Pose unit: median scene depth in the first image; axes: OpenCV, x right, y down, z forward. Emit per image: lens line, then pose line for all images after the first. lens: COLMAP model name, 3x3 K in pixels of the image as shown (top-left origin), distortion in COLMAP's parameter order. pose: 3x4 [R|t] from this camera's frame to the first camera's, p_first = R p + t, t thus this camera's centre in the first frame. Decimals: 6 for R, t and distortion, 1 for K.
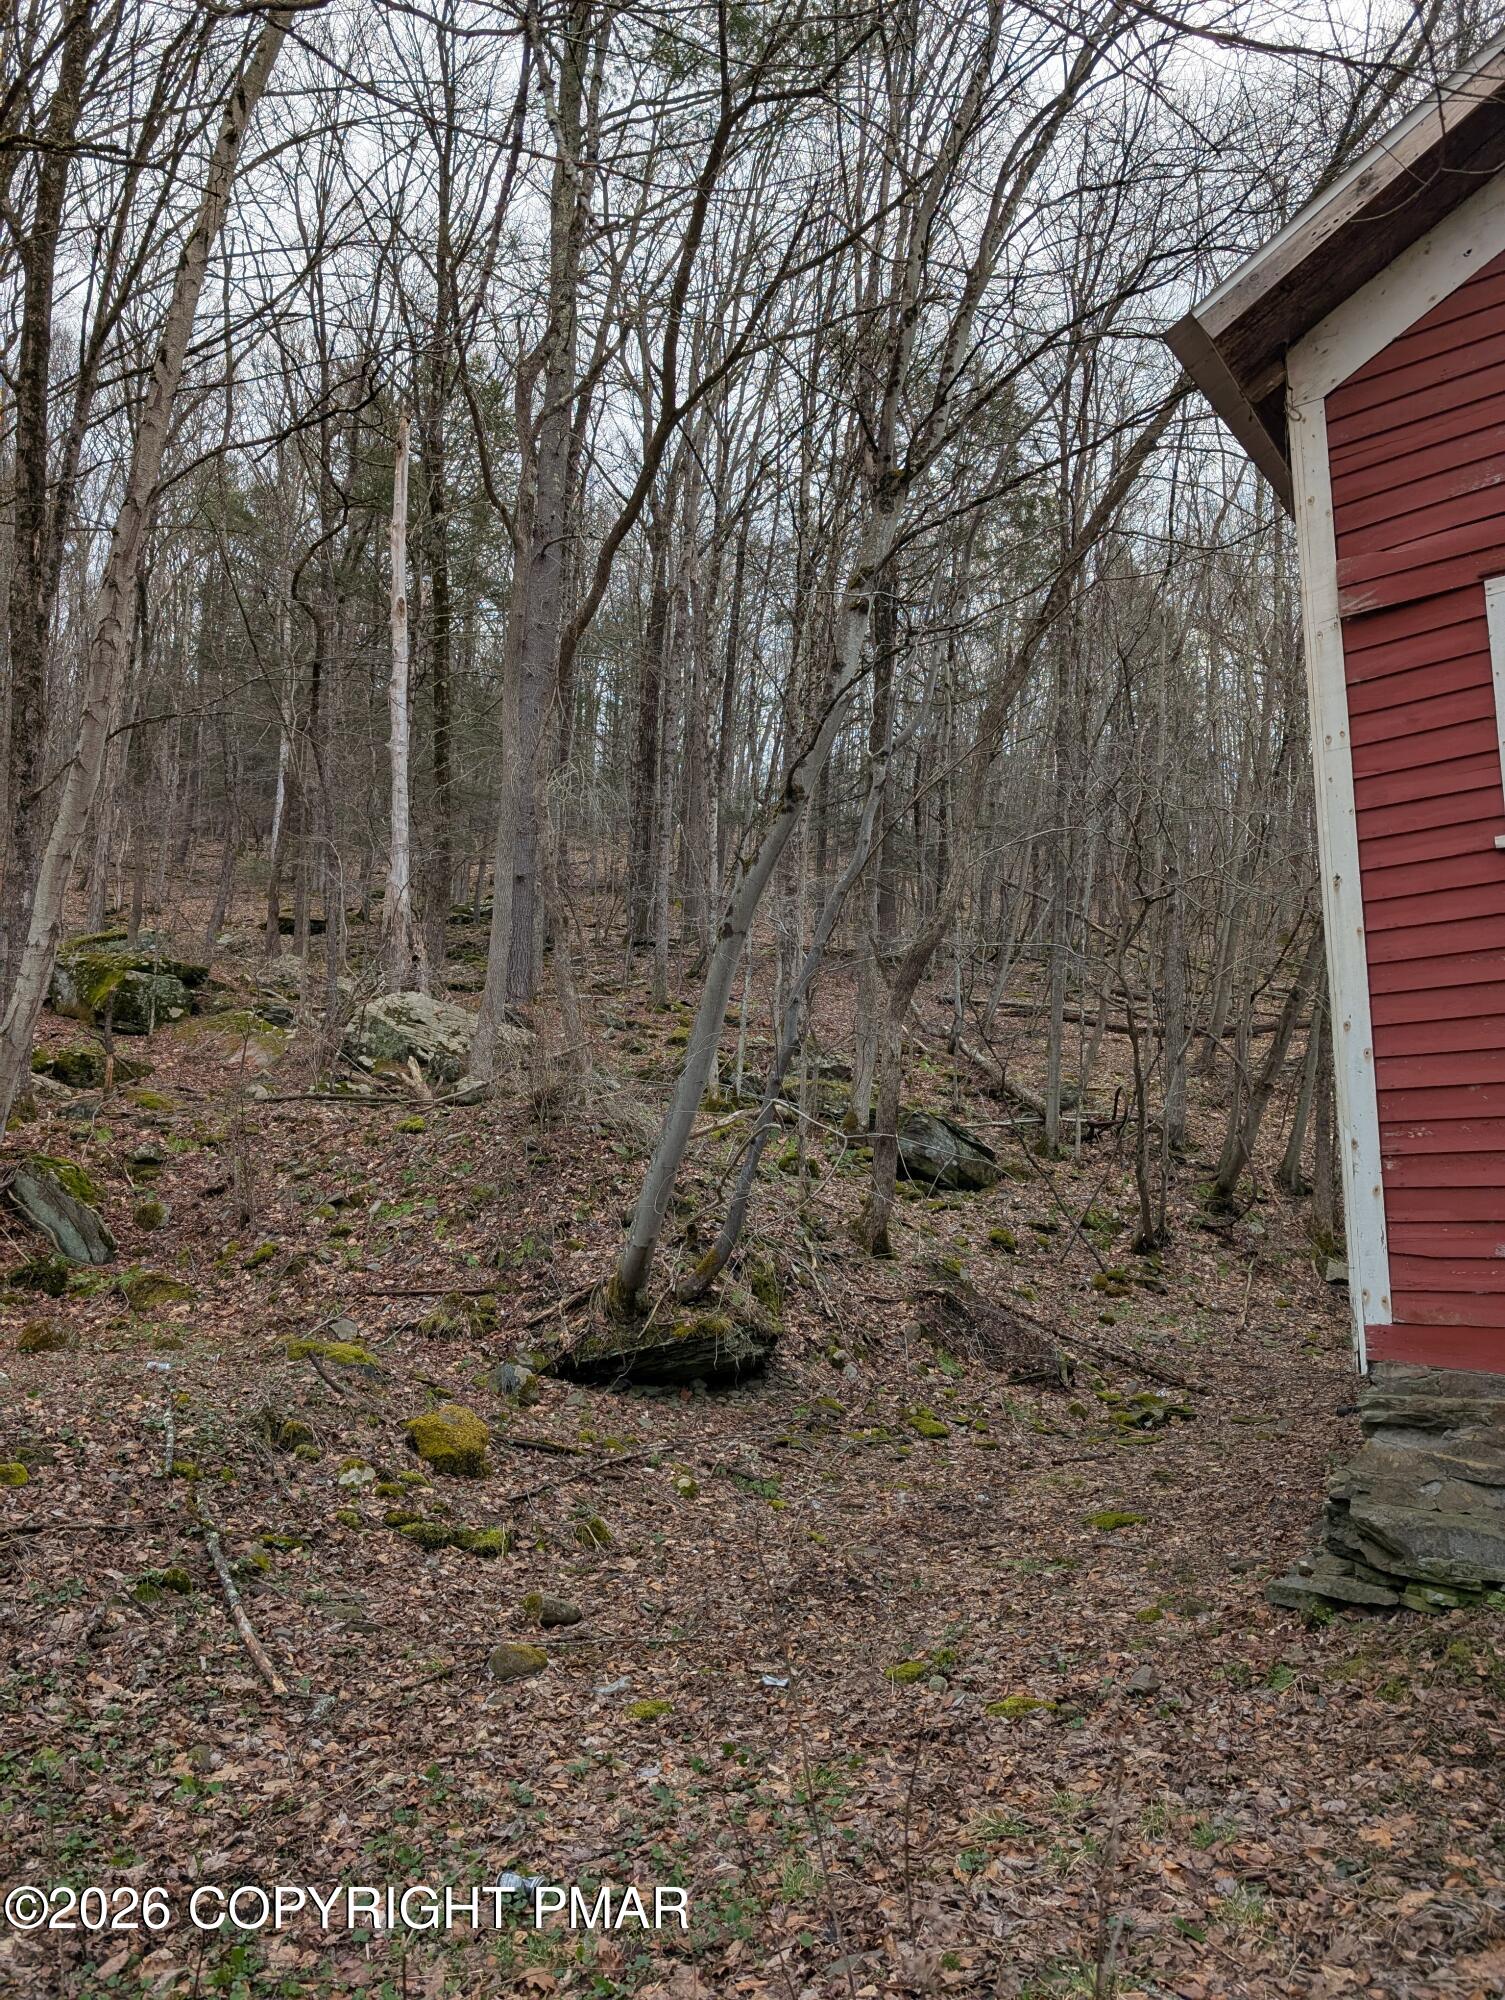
lens RADIAL K [[1428.2, 0, 744.8], [0, 1428.2, 995.5], [0, 0, 1]] dist [0.021370, -0.019630]
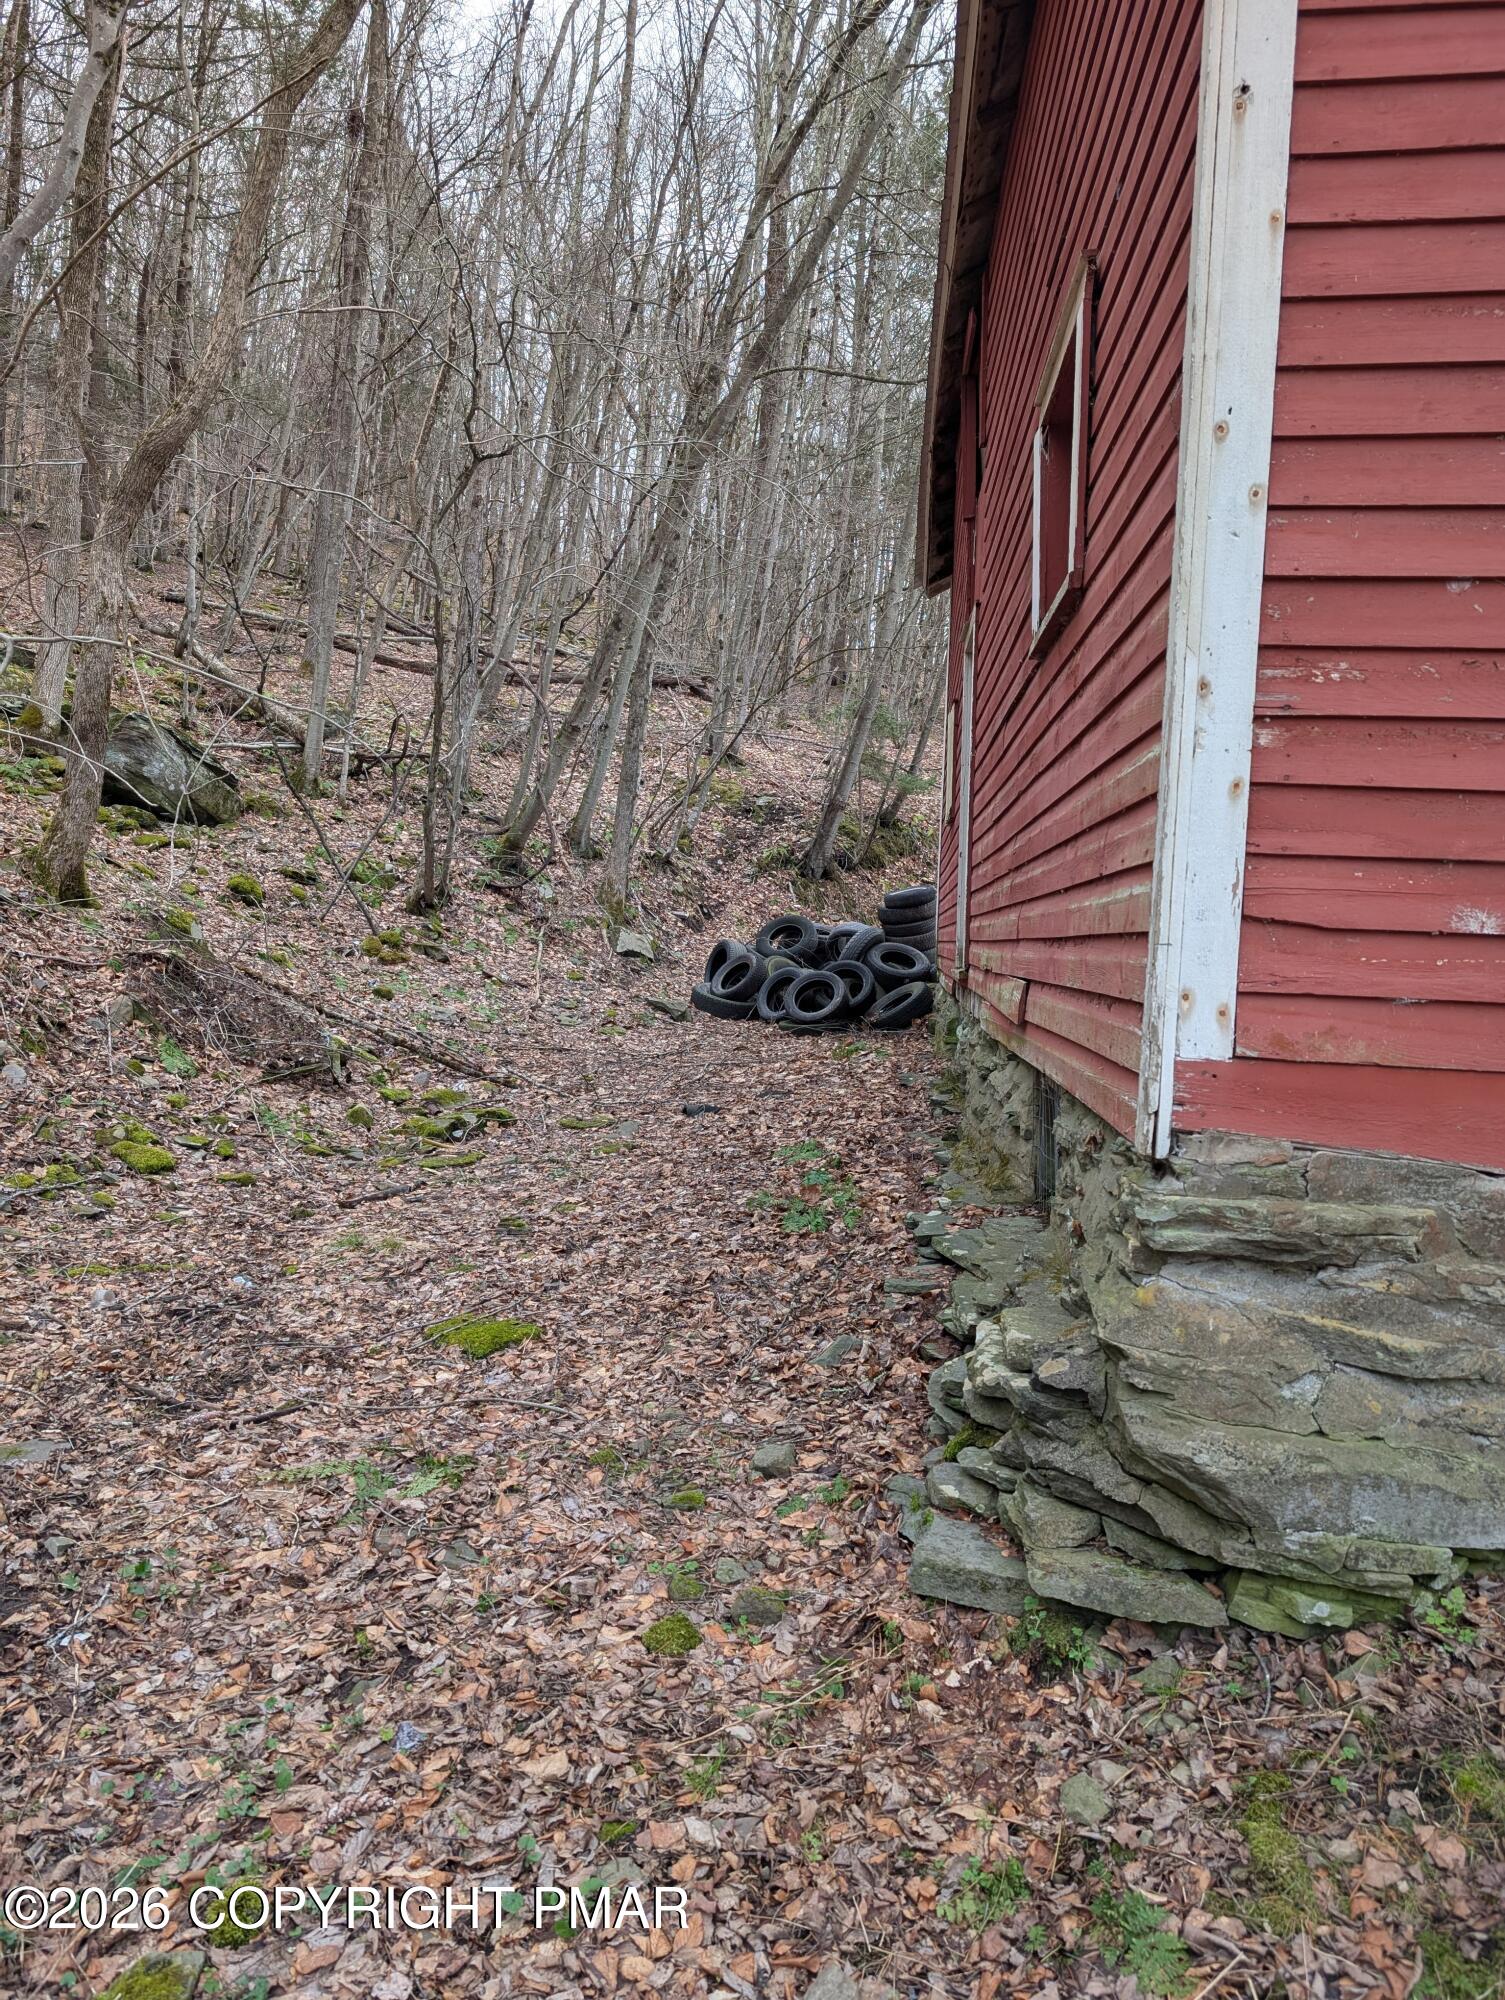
lens RADIAL K [[1428.2, 0, 753.1], [0, 1428.2, 981.6], [0, 0, 1]] dist [0.021370, -0.019630]
pose [[0.857289, 0.015684, 0.514597, 0.024054], [-0.129255, 0.974079, 0.185644, 0.055238], [-0.498346, -0.225665, 0.837094, 0.280190]]
